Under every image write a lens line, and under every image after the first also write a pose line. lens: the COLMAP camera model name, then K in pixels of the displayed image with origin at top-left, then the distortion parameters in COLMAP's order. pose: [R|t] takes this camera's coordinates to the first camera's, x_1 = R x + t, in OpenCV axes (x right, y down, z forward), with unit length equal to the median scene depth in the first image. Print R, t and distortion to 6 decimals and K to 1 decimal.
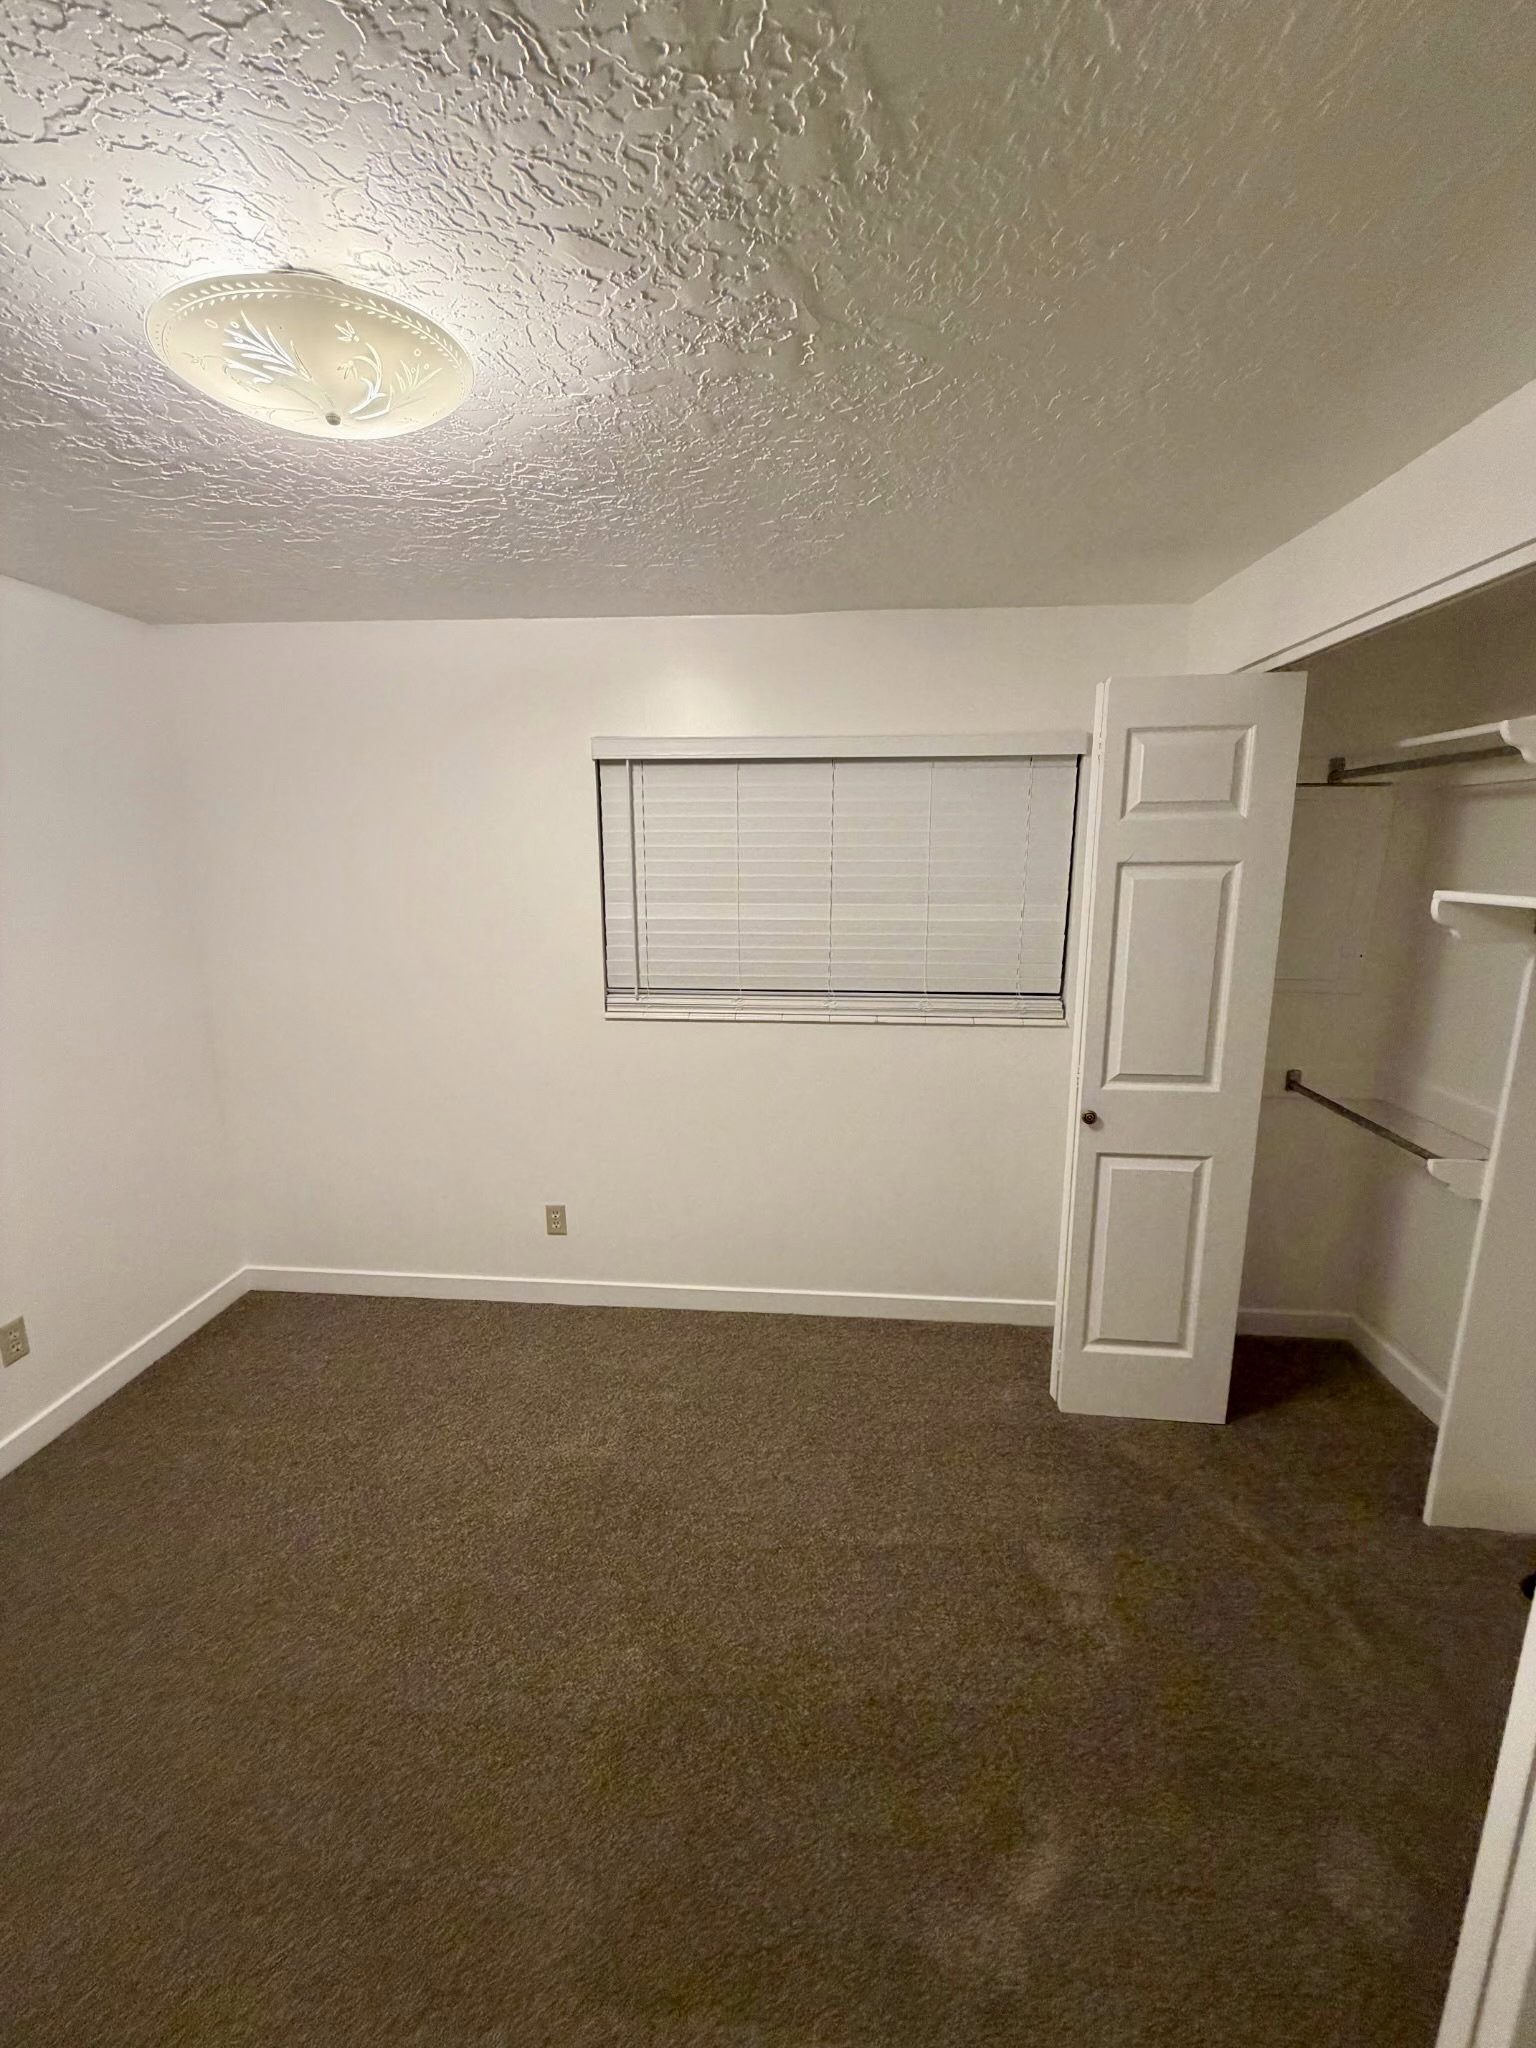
lens RADIAL K [[814.8, 0, 766.3], [0, 814.8, 1019.1], [0, 0, 1]] dist [0.000450, 0.000339]
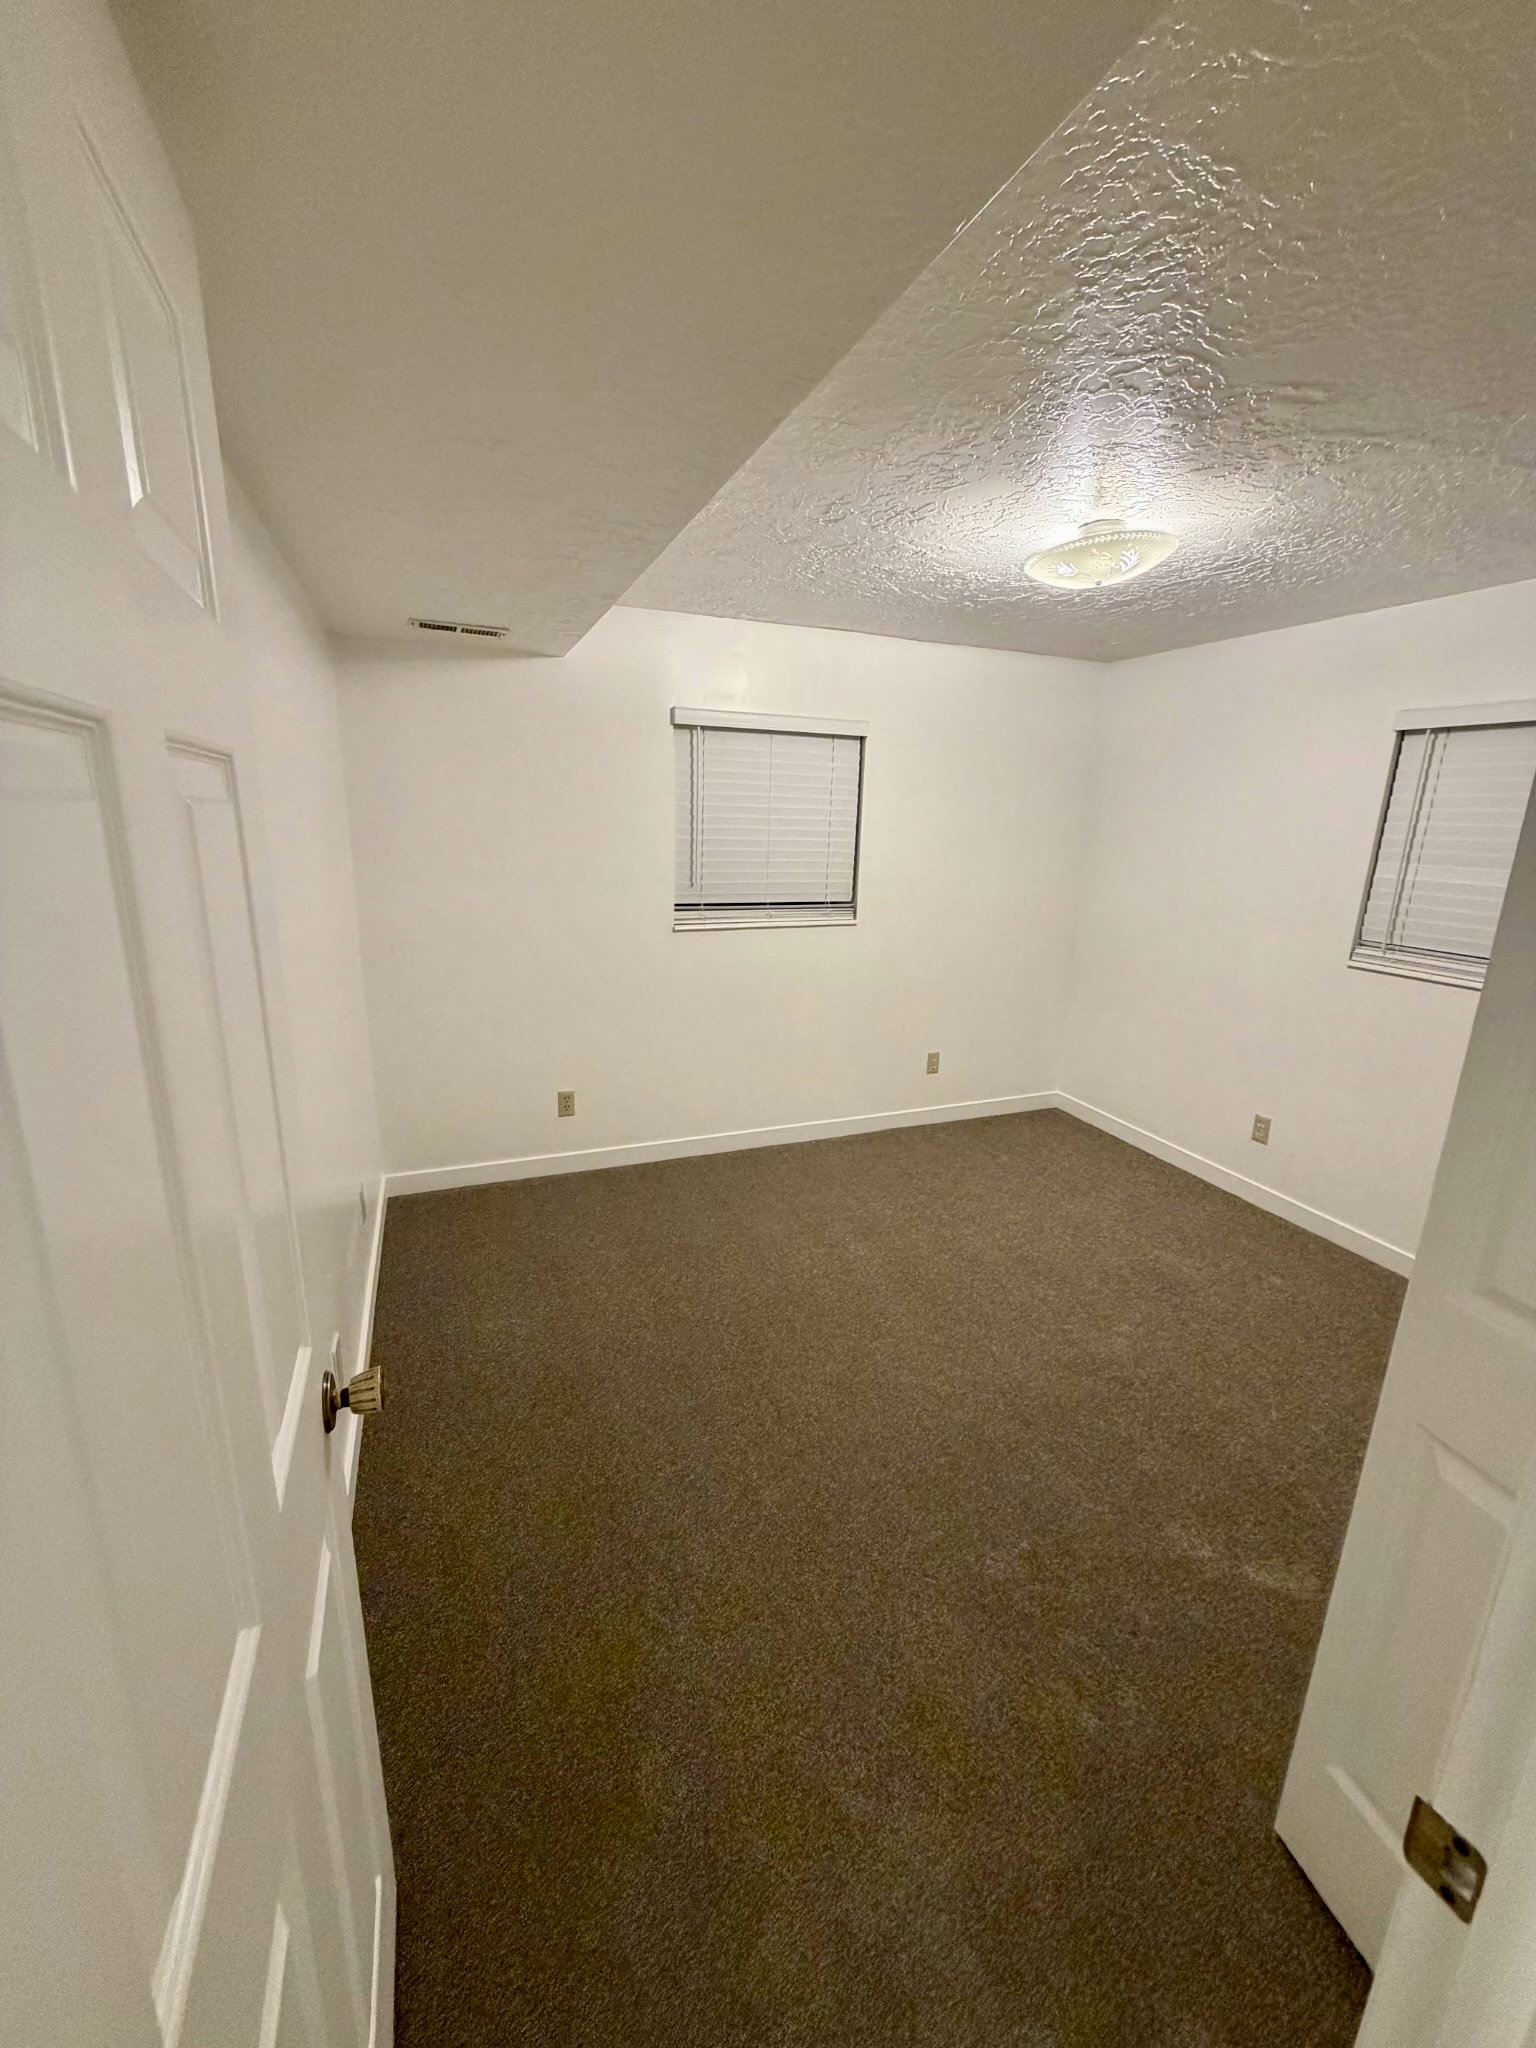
lens RADIAL K [[814.8, 0, 766.3], [0, 814.8, 1019.1], [0, 0, 1]] dist [0.000450, 0.000339]
pose [[0.442099, 0.234450, -0.865784, 0.468744], [-0.209604, 0.965515, 0.154426, 0.069297], [0.872132, 0.113200, 0.475995, -0.233843]]
